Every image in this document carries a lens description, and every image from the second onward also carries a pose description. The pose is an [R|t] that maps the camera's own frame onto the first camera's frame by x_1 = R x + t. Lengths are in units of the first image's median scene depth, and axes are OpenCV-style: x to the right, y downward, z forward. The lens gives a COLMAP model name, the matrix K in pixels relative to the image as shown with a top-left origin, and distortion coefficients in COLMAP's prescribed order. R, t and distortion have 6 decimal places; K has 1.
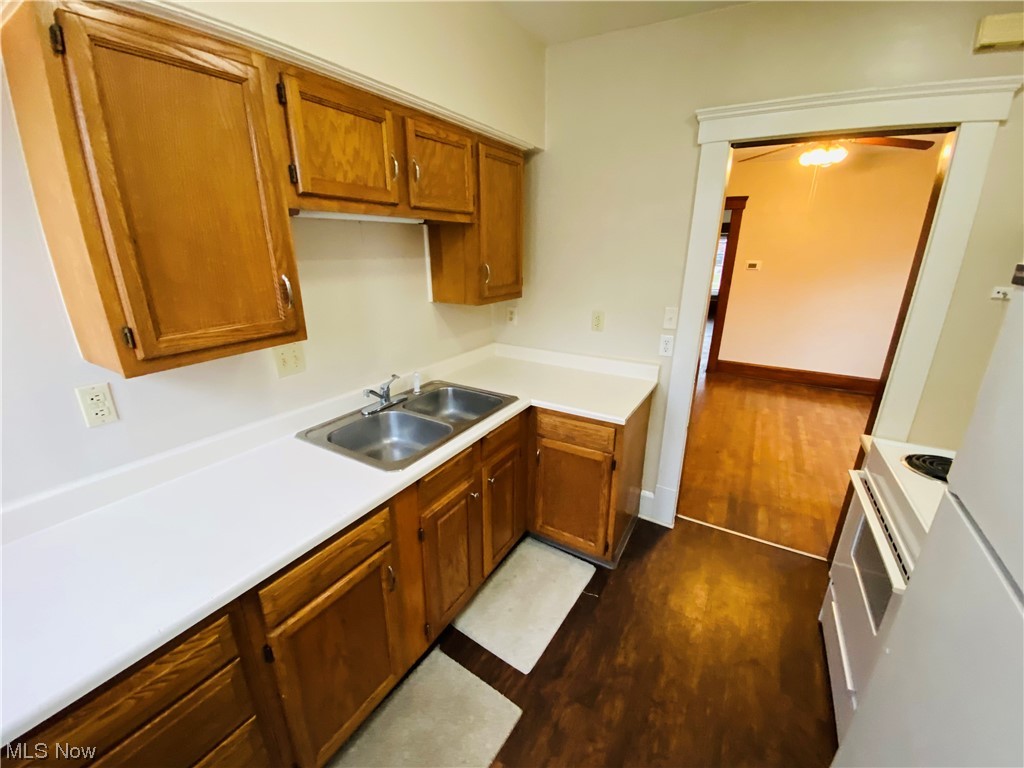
lens RADIAL K [[418.3, 0, 512.0], [0, 418.3, 384.0], [0, 0, 1]] dist [0.018038, -0.017024]
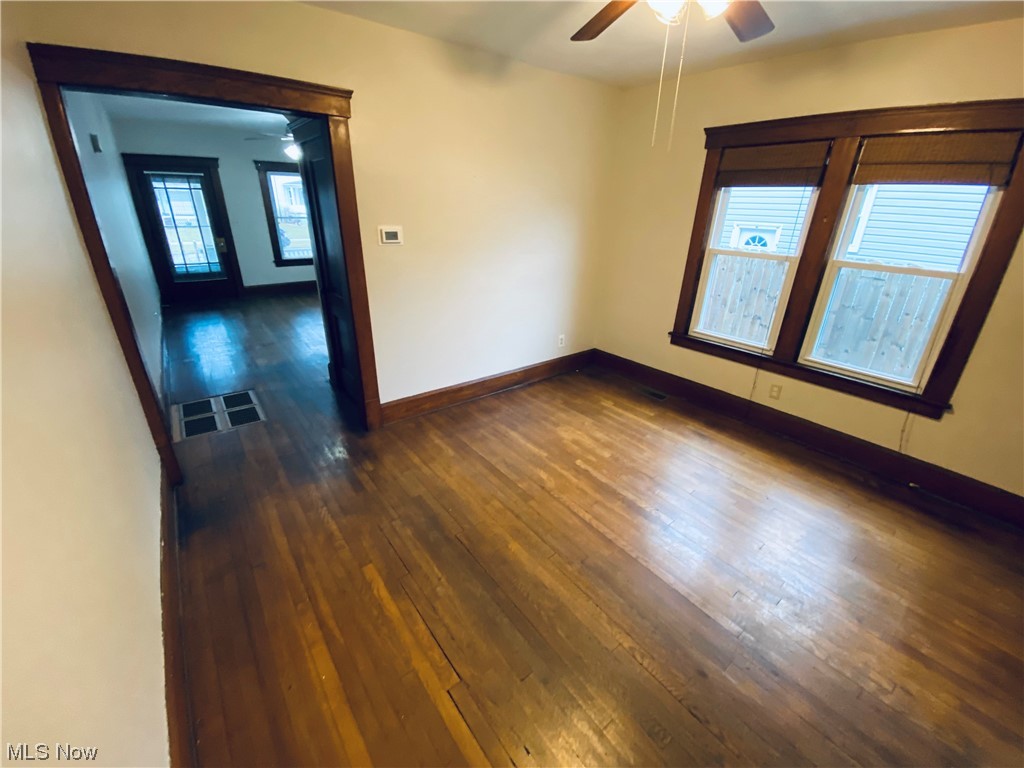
lens RADIAL K [[408.1, 0, 512.0], [0, 408.1, 384.0], [0, 0, 1]] dist [0.015988, -0.016732]
pose [[0.372772, -0.367851, 0.851896, 0.189350], [0.269268, 0.921446, 0.280056, -0.390252], [-0.887995, 0.124991, 0.442540, 1.201411]]
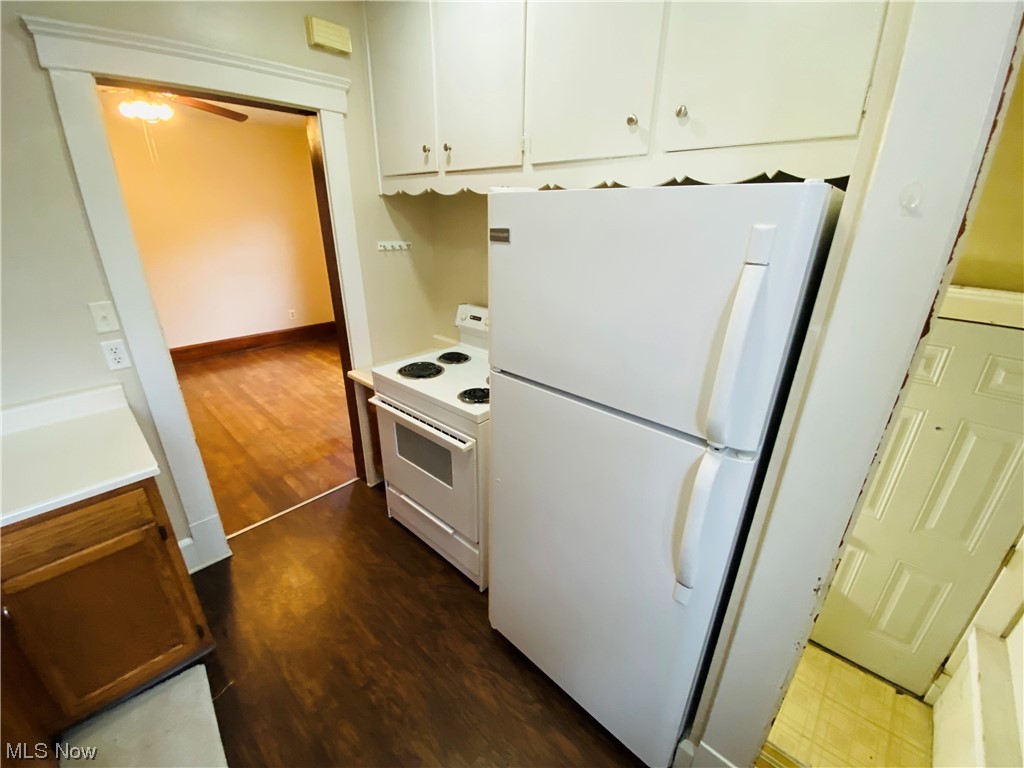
lens RADIAL K [[418.3, 0, 512.0], [0, 418.3, 384.0], [0, 0, 1]] dist [0.018038, -0.017024]
pose [[0.223473, -0.371703, 0.901053, -0.119016], [0.300471, 0.905683, 0.299092, -0.048155], [-0.927242, 0.203902, 0.314082, 0.124160]]
